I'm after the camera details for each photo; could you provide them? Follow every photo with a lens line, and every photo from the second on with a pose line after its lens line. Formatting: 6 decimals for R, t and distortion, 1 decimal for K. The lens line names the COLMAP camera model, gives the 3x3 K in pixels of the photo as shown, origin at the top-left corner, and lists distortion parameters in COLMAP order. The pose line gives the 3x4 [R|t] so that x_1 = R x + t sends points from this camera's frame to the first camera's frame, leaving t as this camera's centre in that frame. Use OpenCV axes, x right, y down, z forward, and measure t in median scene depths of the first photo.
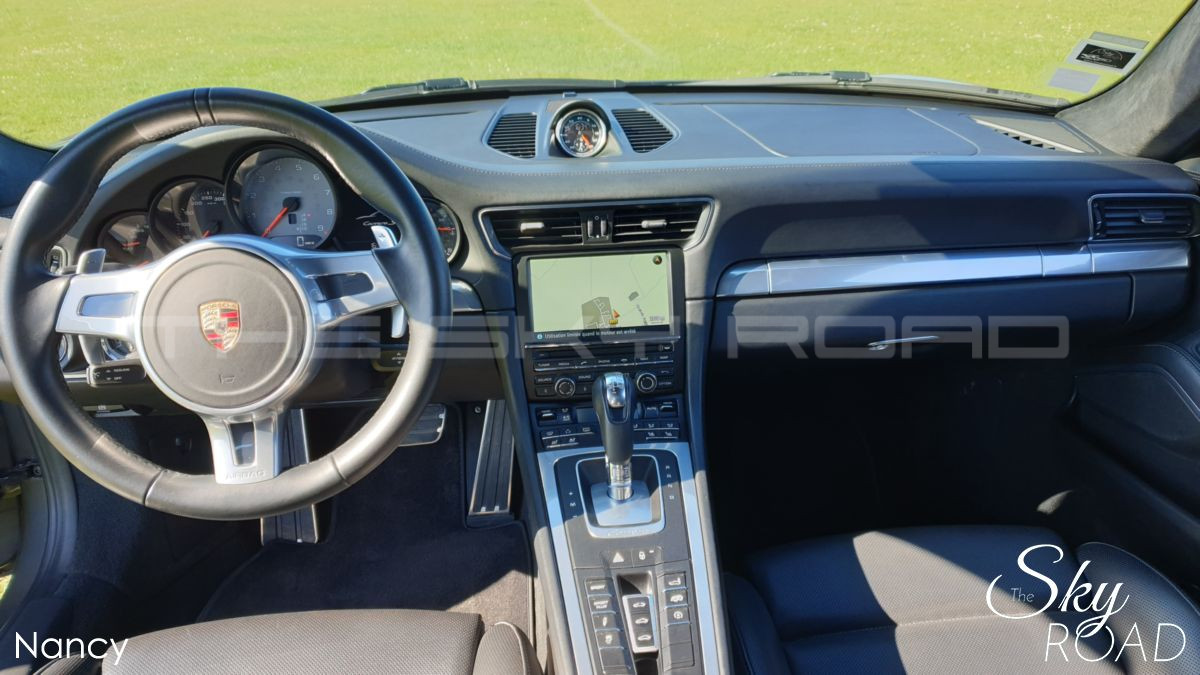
lens RADIAL K [[949.8, 0, 598.8], [0, 949.8, 331.8], [0, 0, 1]] dist [0.033424, -0.059345]
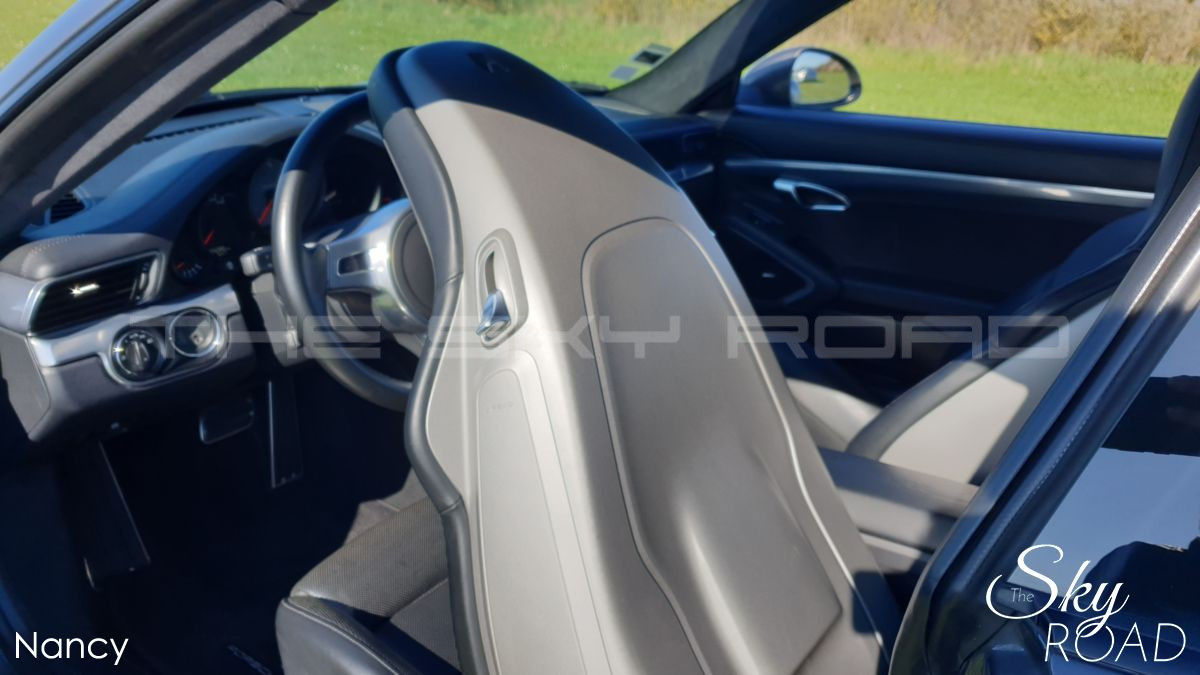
lens RADIAL K [[949.8, 0, 602.8], [0, 949.8, 328.6], [0, 0, 1]] dist [0.033424, -0.059345]
pose [[0.653922, -0.225008, 0.722328, -0.949440], [0.240012, 0.967130, 0.083983, 0.021460], [-0.717482, 0.118449, 0.686432, -0.063510]]
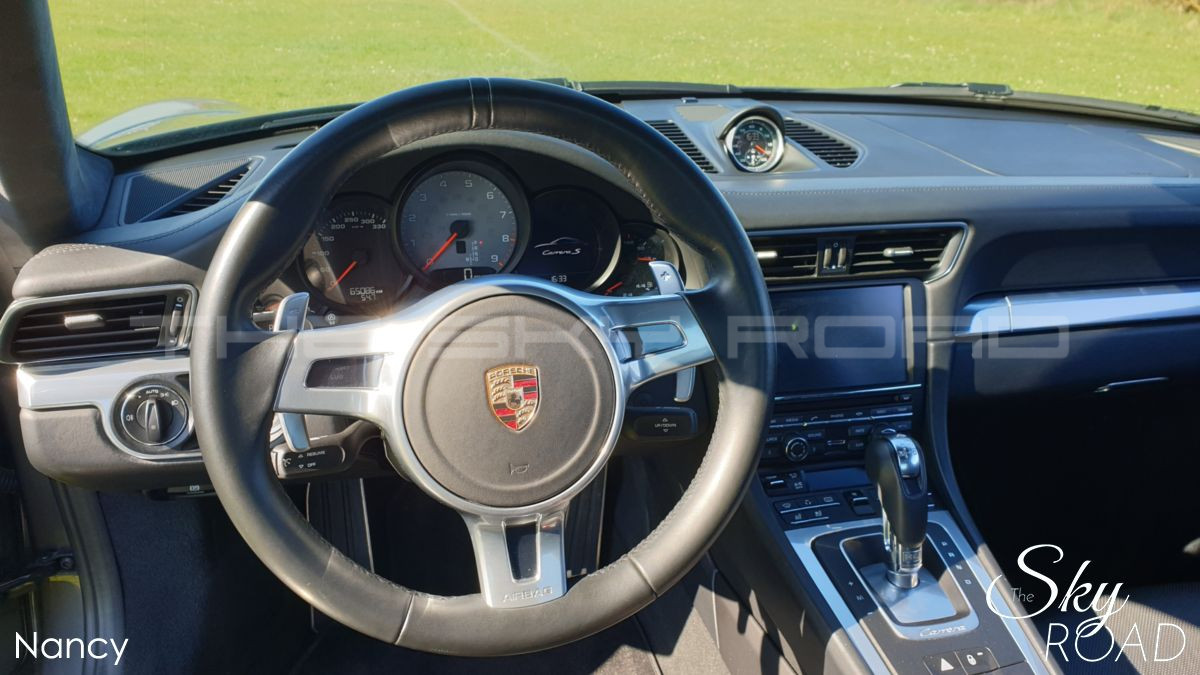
lens RADIAL K [[949.8, 0, 579.2], [0, 949.8, 330.7], [0, 0, 1]] dist [0.033424, -0.059345]
pose [[0.988226, -0.011096, 0.152598, -0.350577], [0.012601, 0.999881, -0.008896, -0.039700], [-0.152481, 0.010714, 0.988248, 0.197429]]
